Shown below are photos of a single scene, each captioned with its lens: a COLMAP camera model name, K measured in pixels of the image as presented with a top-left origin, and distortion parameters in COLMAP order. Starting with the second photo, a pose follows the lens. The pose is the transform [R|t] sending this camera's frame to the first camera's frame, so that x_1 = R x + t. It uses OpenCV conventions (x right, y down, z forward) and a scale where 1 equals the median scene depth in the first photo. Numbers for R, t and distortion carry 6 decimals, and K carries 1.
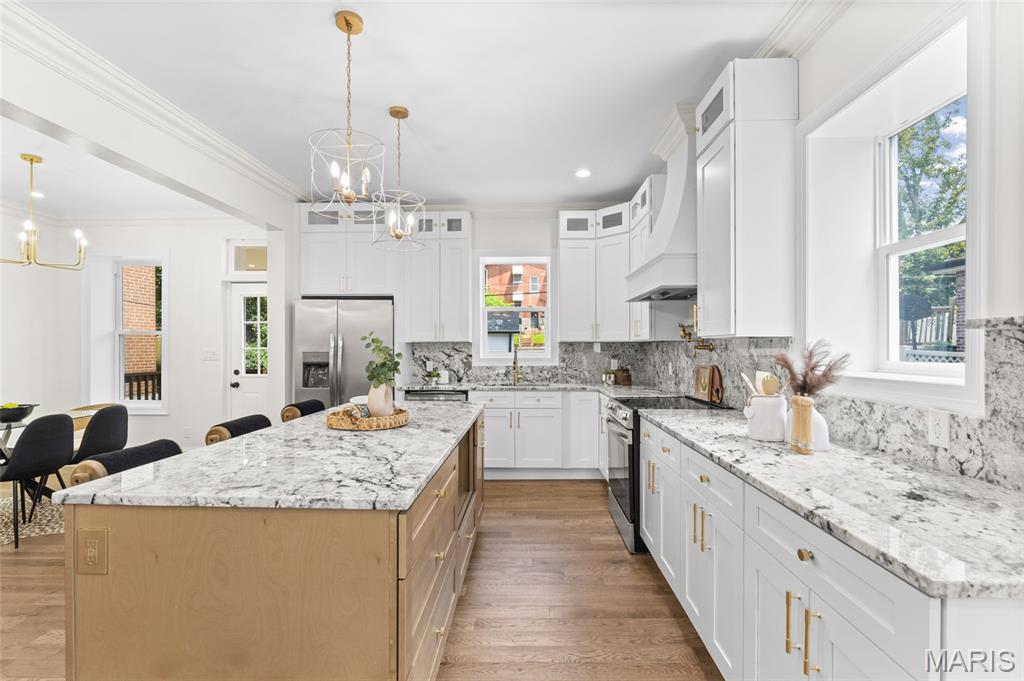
lens RADIAL K [[461.1, 0, 515.5], [0, 461.1, 347.2], [0, 0, 1]] dist [0.001092, 0.000418]
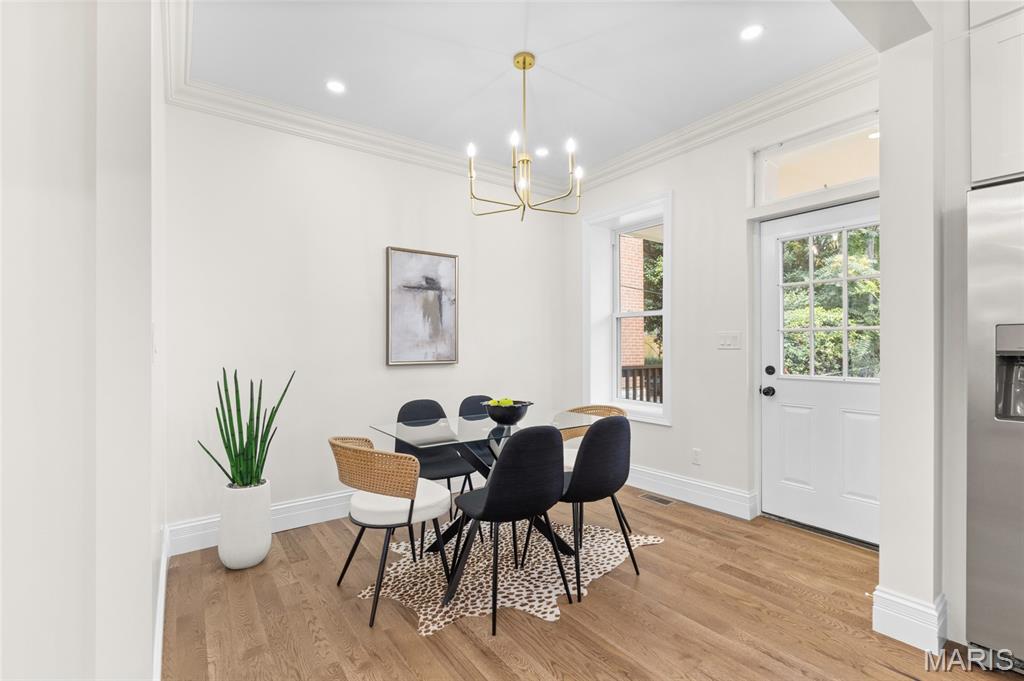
lens RADIAL K [[461.1, 0, 516.3], [0, 461.1, 342.8], [0, 0, 1]] dist [0.001092, 0.000418]
pose [[0.607418, -0.005182, -0.794365, -0.345550], [-0.002155, 0.999964, -0.008171, 0.025821], [0.794379, 0.006675, 0.607385, 0.395031]]
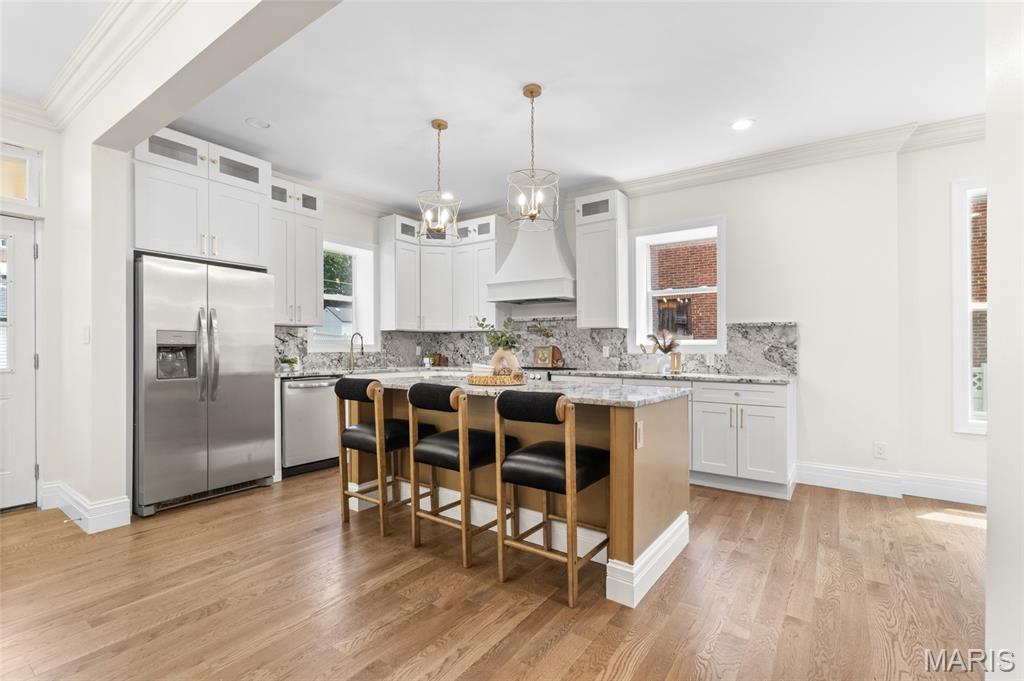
lens RADIAL K [[461.1, 0, 515.3], [0, 461.1, 353.4], [0, 0, 1]] dist [0.001092, 0.000418]
pose [[0.554605, -0.005844, 0.832093, -0.653060], [-0.004484, 0.999940, 0.010012, 0.032073], [-0.832101, -0.009284, 0.554546, 0.114421]]
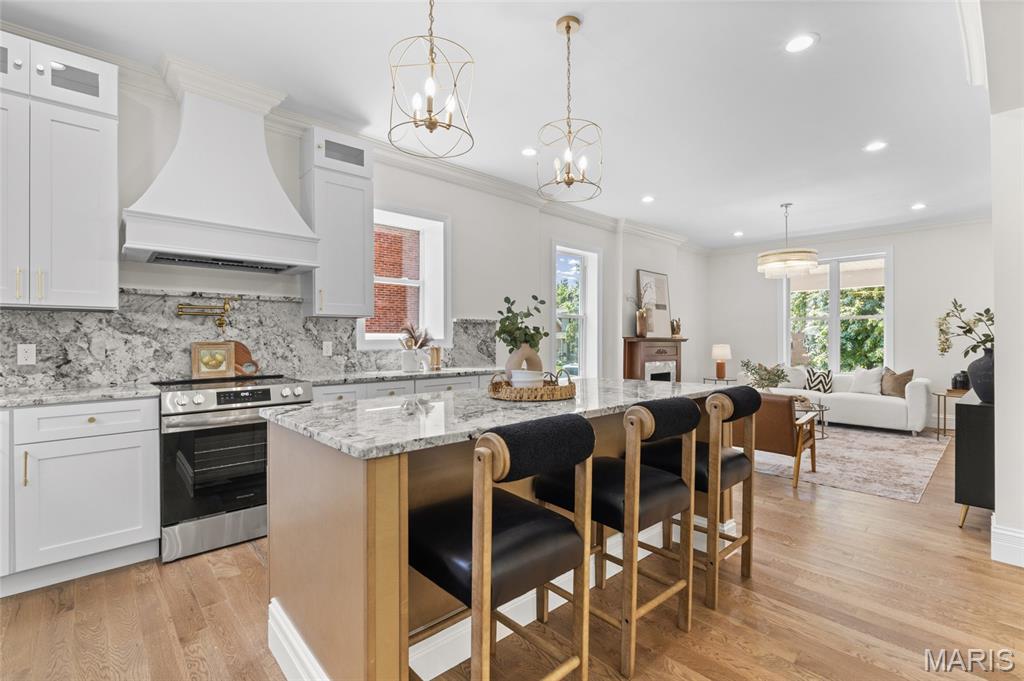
lens RADIAL K [[461.1, 0, 513.4], [0, 461.1, 337.5], [0, 0, 1]] dist [0.001092, 0.000418]
pose [[-0.691360, 0.011190, 0.722424, -0.453339], [0.007327, 0.999937, -0.008477, 0.028383], [-0.722473, -0.000567, -0.691399, 0.788783]]
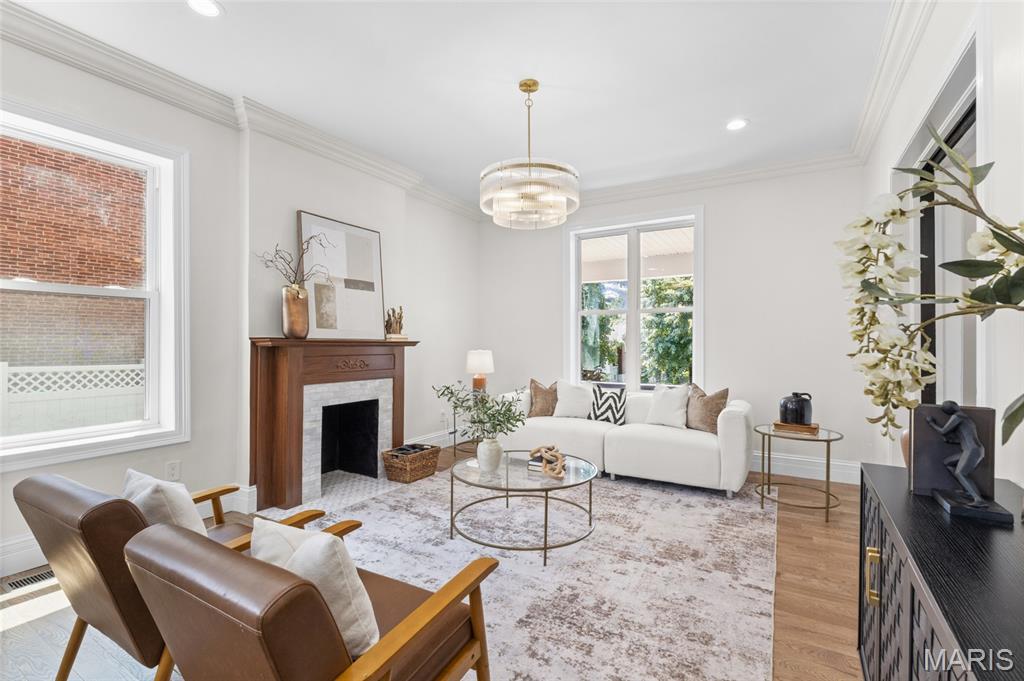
lens RADIAL K [[461.1, 0, 514.3], [0, 461.1, 341.3], [0, 0, 1]] dist [0.001092, 0.000418]
pose [[-0.867000, 0.010802, 0.498192, -0.380378], [0.008741, 0.999941, -0.006469, 0.031408], [-0.498232, -0.001254, -0.867043, 0.064497]]
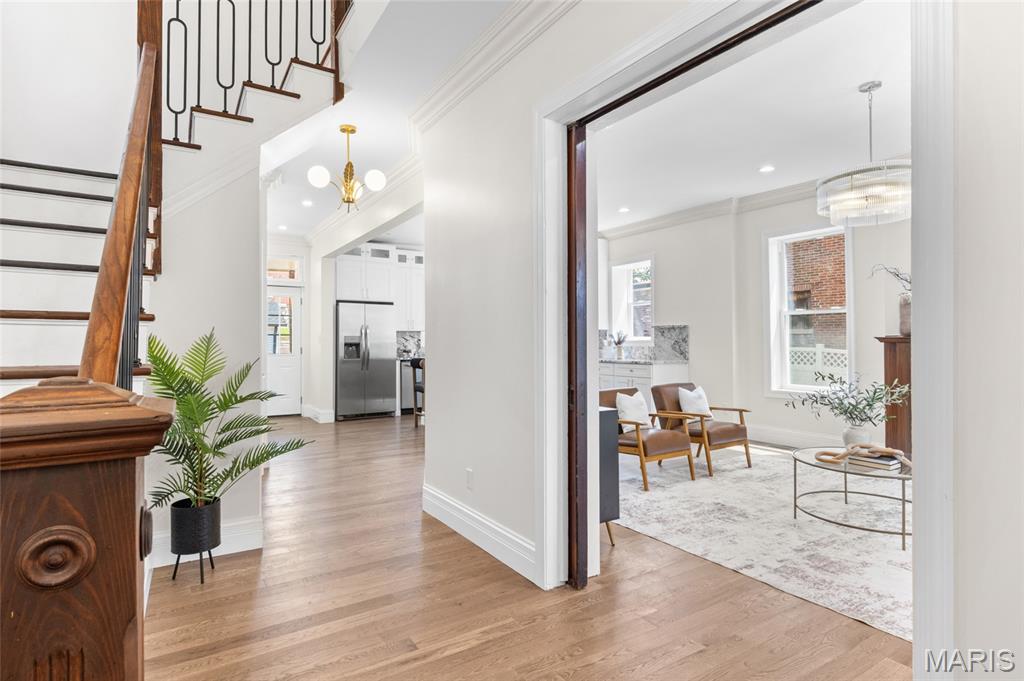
lens RADIAL K [[554.0, 0, 520.2], [0, 554.0, 338.1], [0, 0, 1]] dist [0.003214, 0.000089]
pose [[0.830781, 0.003870, 0.556586, -0.884456], [0.002090, 0.999947, -0.010073, 0.032016], [-0.556595, 0.009532, 0.830729, -0.795743]]
